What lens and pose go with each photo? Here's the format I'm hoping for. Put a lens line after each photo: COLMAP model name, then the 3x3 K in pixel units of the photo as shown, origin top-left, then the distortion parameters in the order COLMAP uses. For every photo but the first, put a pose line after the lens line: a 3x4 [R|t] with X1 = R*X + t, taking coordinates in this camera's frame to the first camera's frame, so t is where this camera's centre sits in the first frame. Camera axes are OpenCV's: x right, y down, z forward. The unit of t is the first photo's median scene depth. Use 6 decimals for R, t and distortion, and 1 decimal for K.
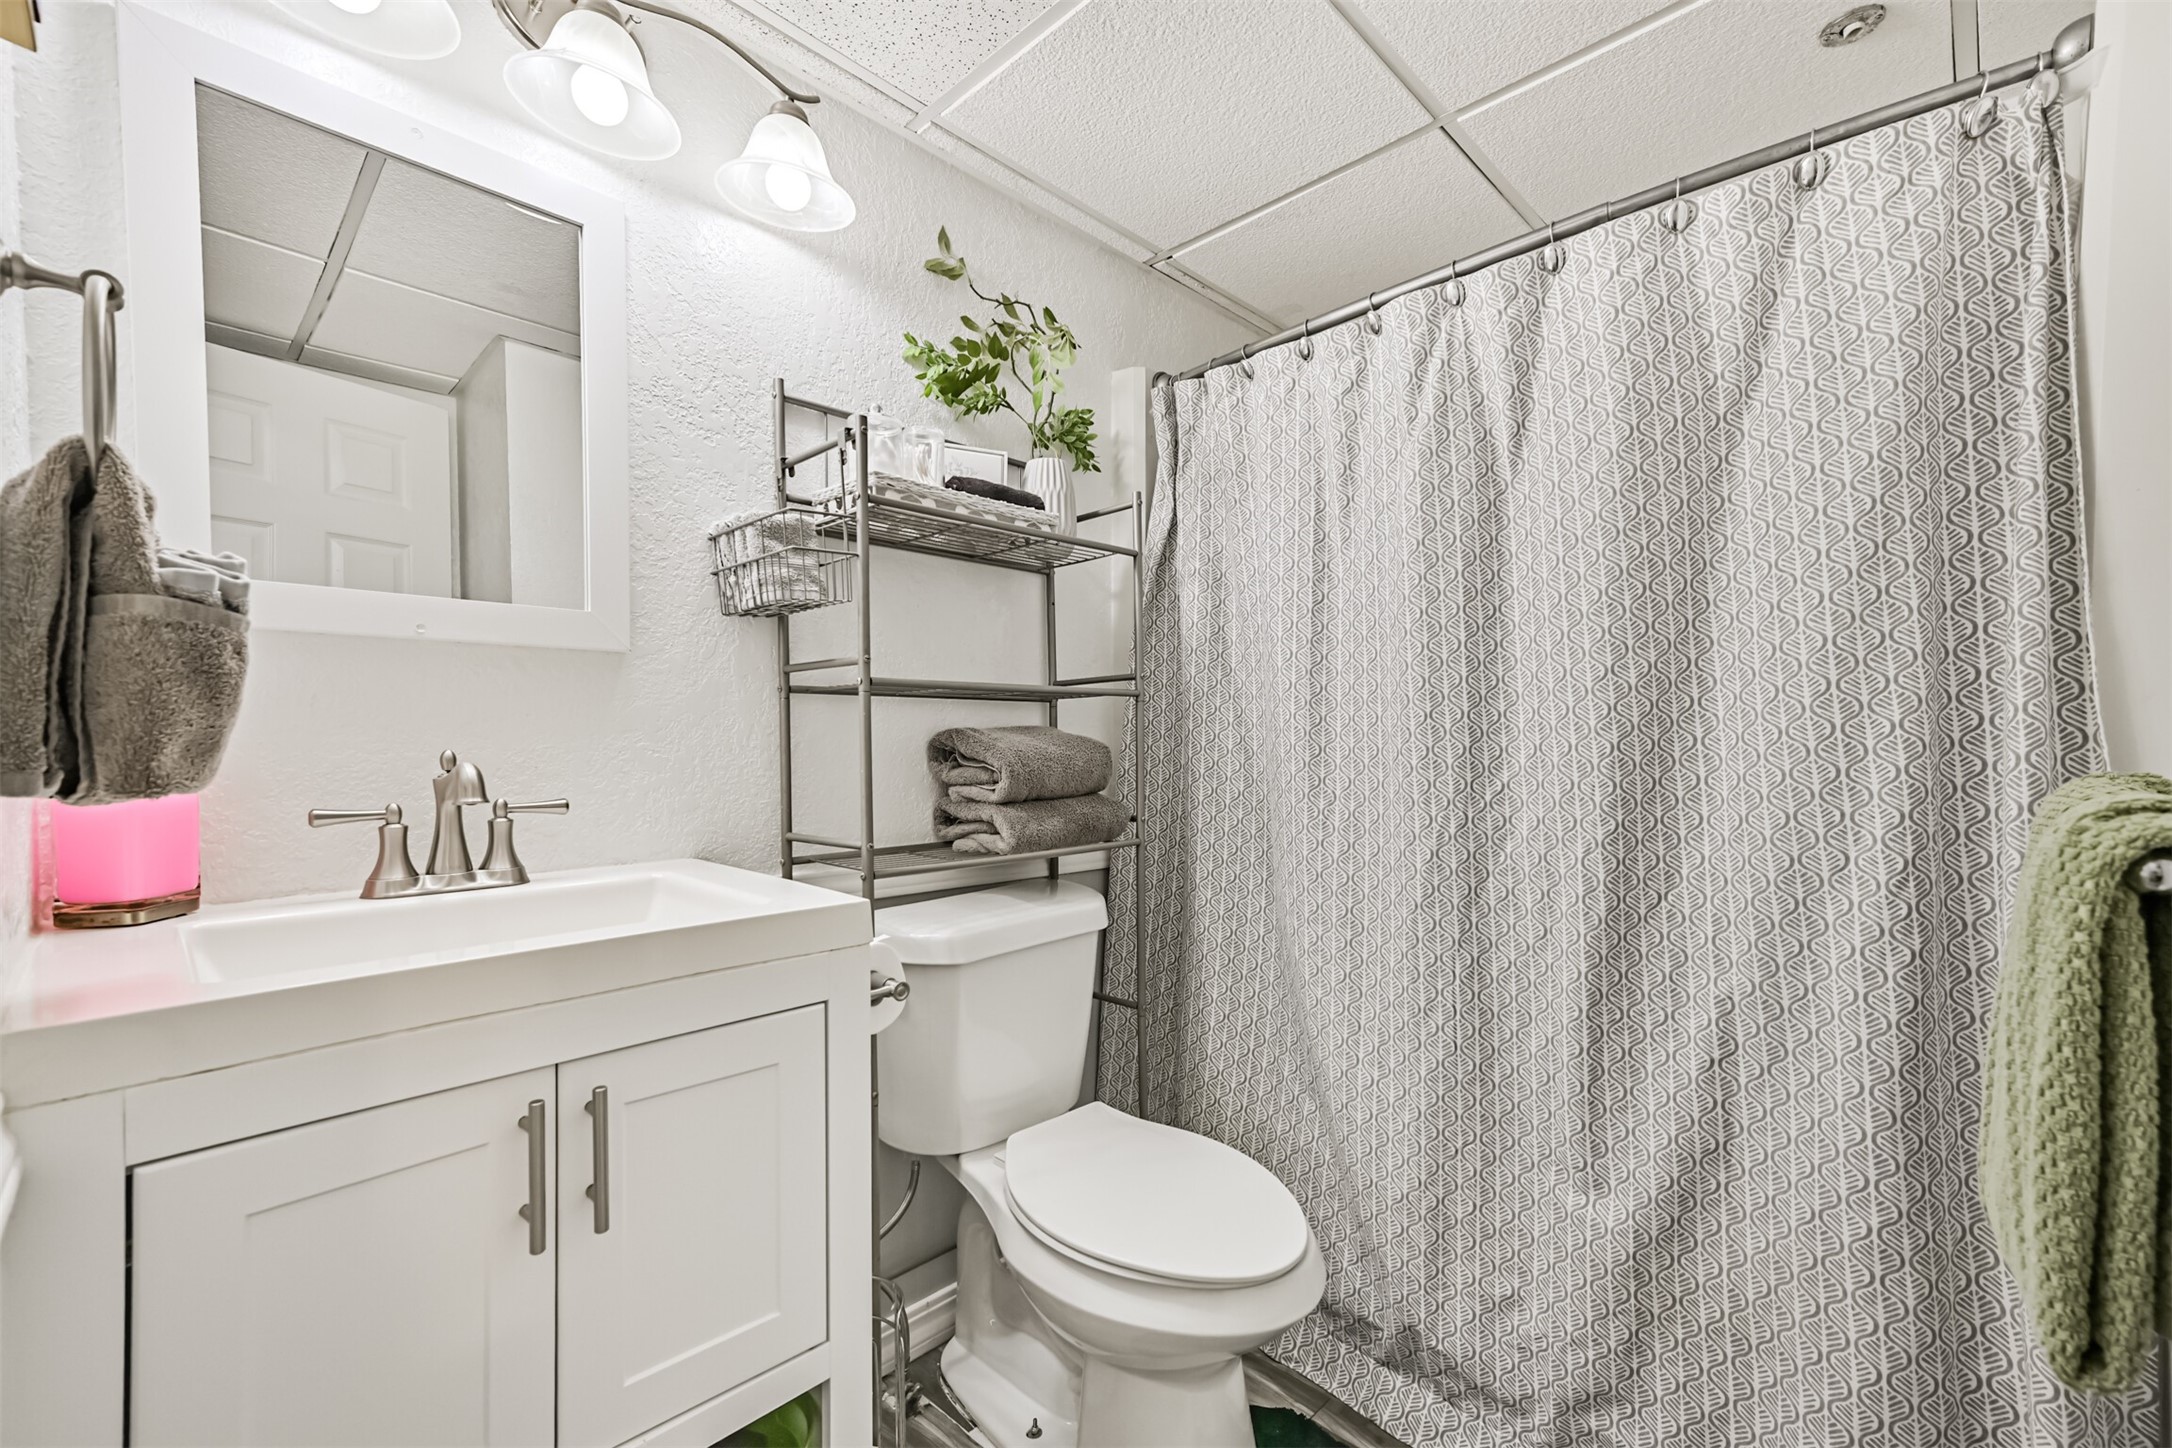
lens RADIAL K [[927.4, 0, 1096.9], [0, 927.4, 733.5], [0, 0, 1]] dist [0.001727, 0.000221]
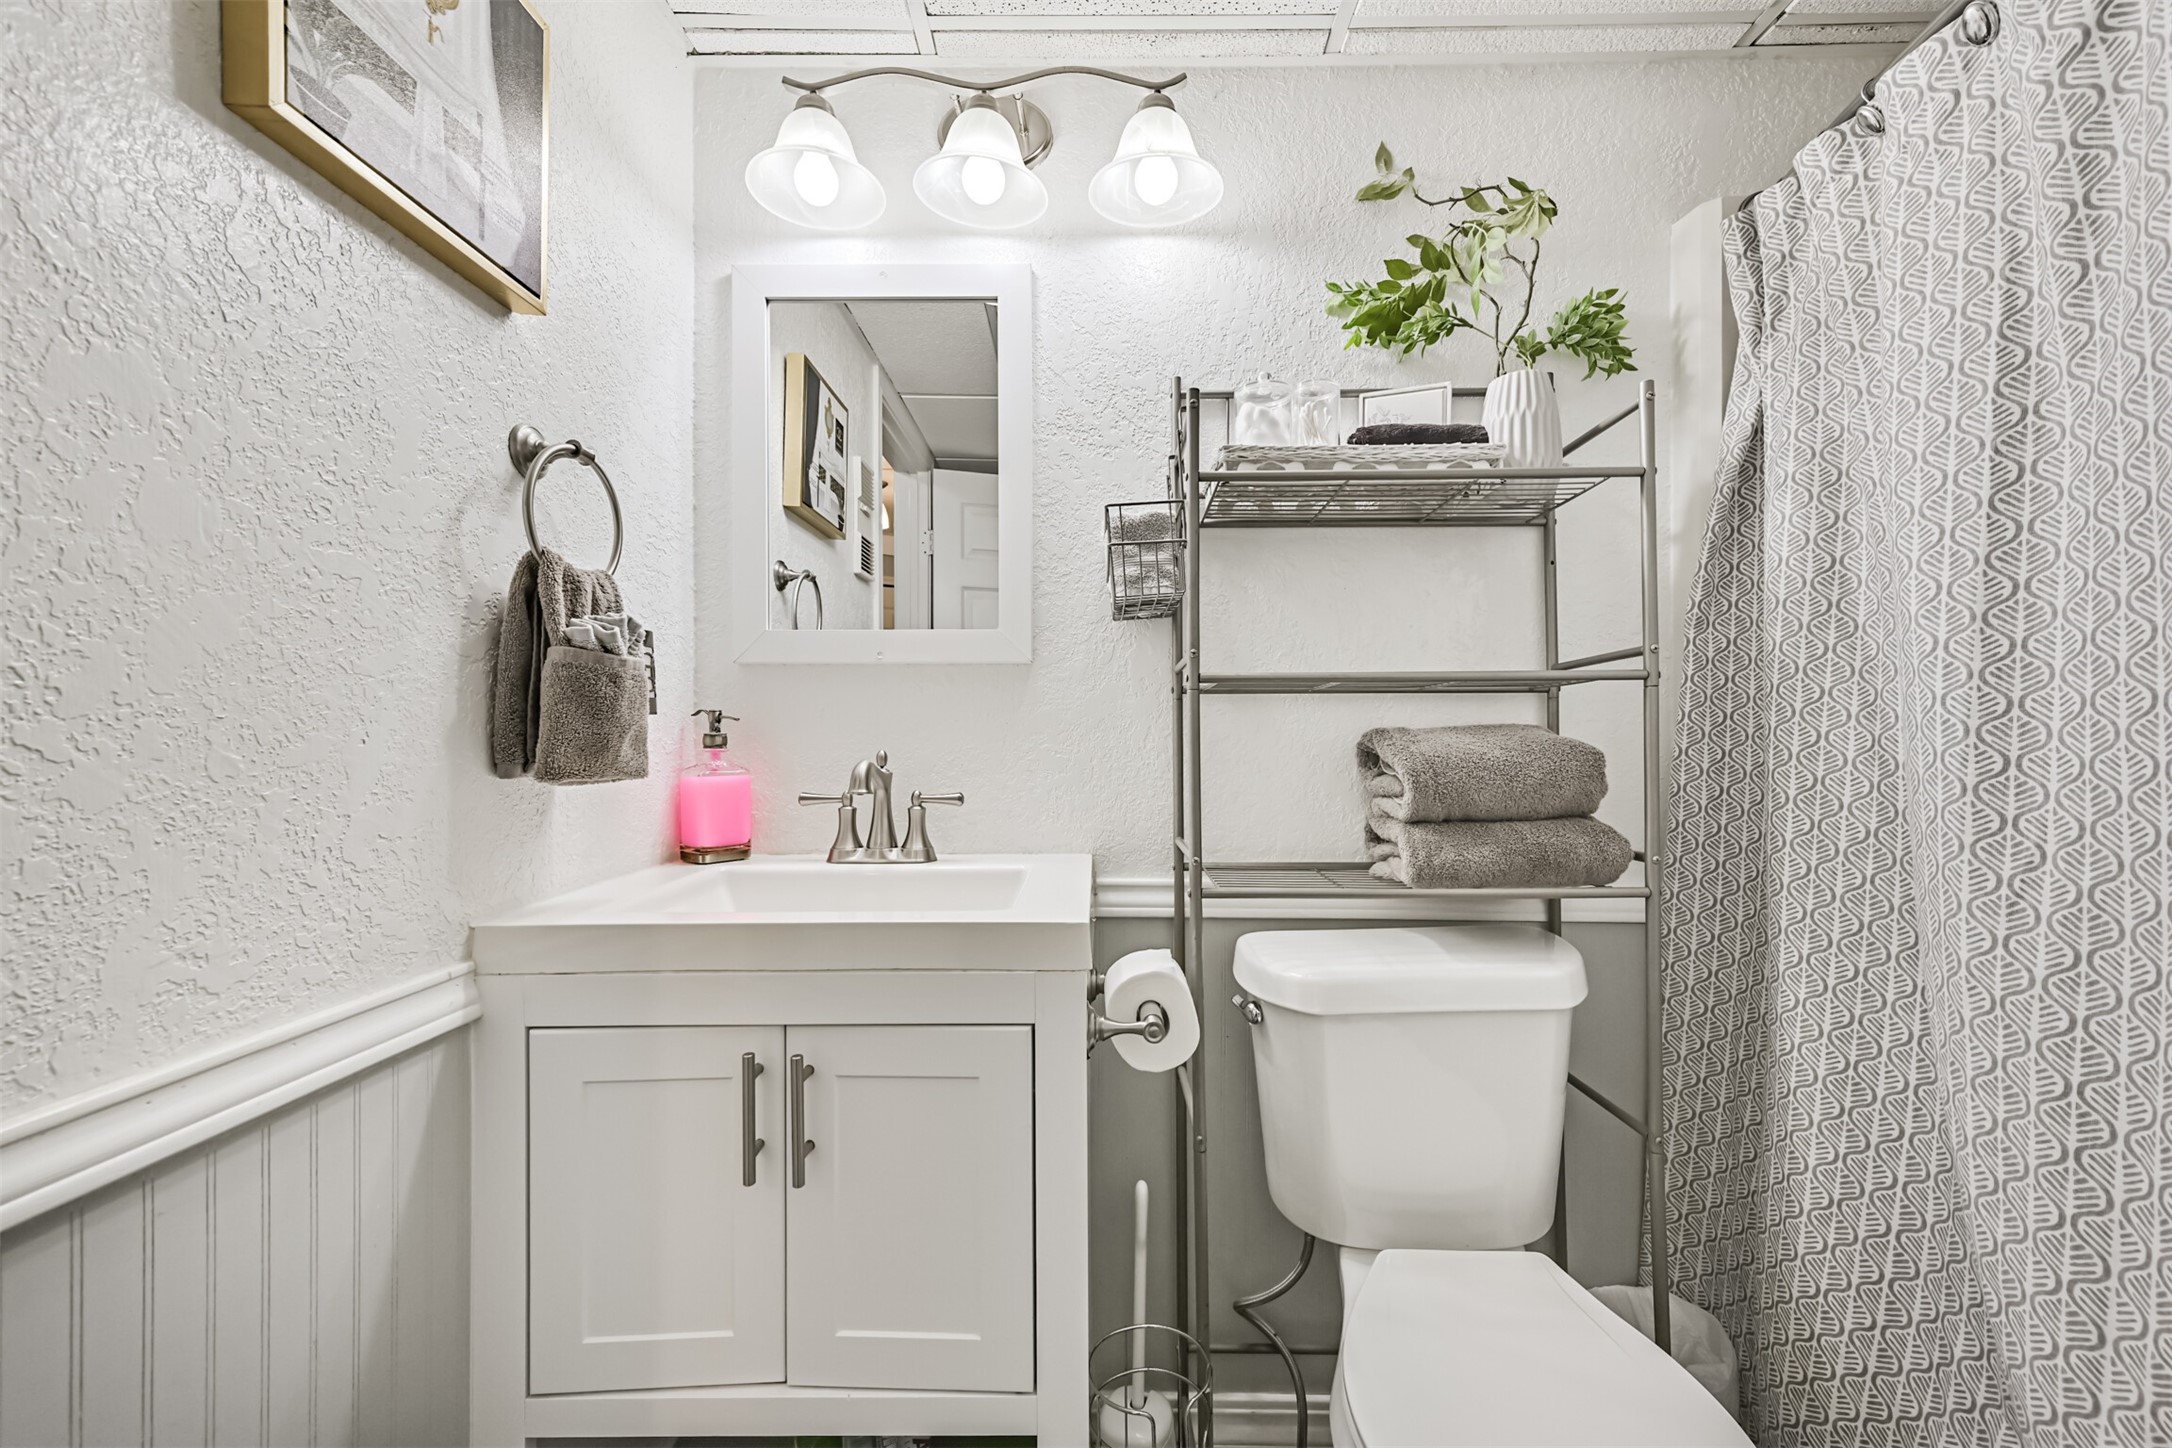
lens RADIAL K [[858.3, 0, 1086.7], [0, 858.3, 722.5], [0, 0, 1]] dist [0.000454, 0.000609]
pose [[0.680207, -0.013795, -0.732890, 0.237388], [0.004951, 0.999887, -0.014226, -0.000985], [0.733003, 0.006048, 0.680198, 0.281621]]
